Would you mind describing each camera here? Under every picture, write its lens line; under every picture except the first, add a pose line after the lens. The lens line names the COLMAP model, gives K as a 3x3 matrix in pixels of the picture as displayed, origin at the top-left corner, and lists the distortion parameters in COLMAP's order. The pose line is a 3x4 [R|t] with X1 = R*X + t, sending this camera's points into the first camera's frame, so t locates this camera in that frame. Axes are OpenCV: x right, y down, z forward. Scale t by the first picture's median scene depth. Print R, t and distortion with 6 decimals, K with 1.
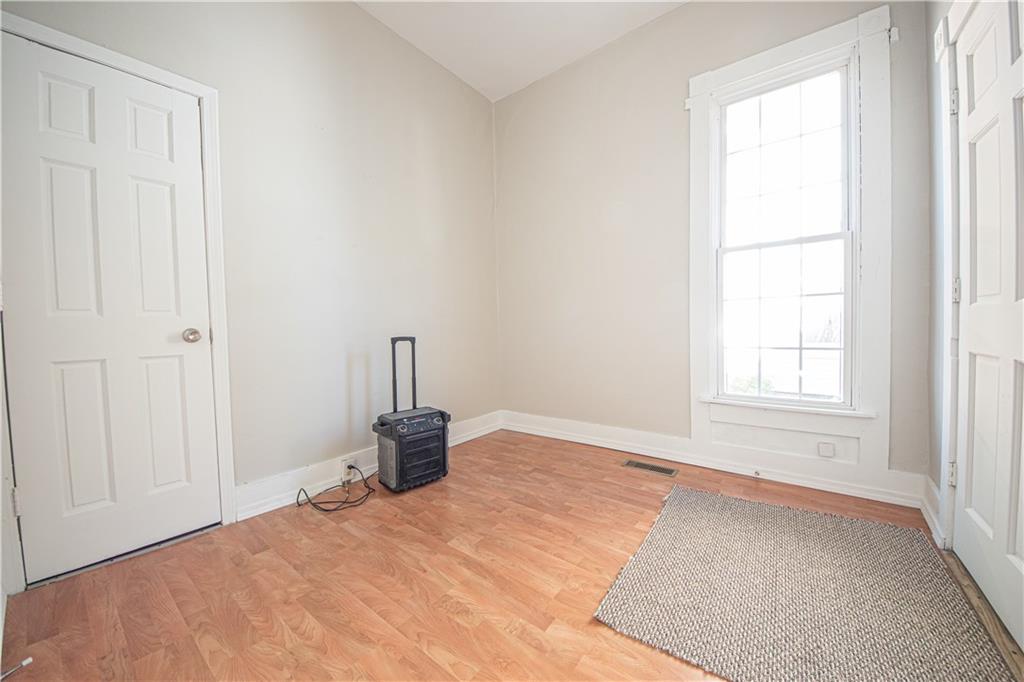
lens RADIAL K [[363.1, 0, 516.8], [0, 363.1, 341.1], [0, 0, 1]] dist [0.034581, -0.023304]
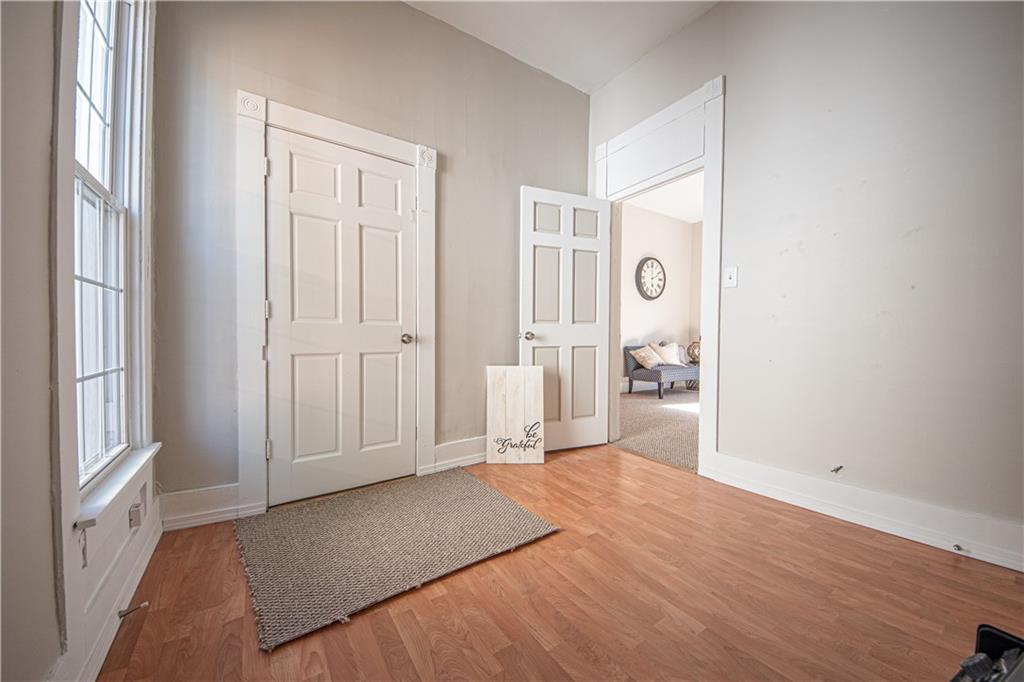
lens RADIAL K [[363.1, 0, 516.8], [0, 363.1, 341.1], [0, 0, 1]] dist [0.034581, -0.023304]
pose [[-0.947275, 0.011388, 0.320218, -0.082570], [0.026695, 0.998699, 0.043451, -0.057308], [-0.319306, 0.049708, -0.946347, 1.939470]]
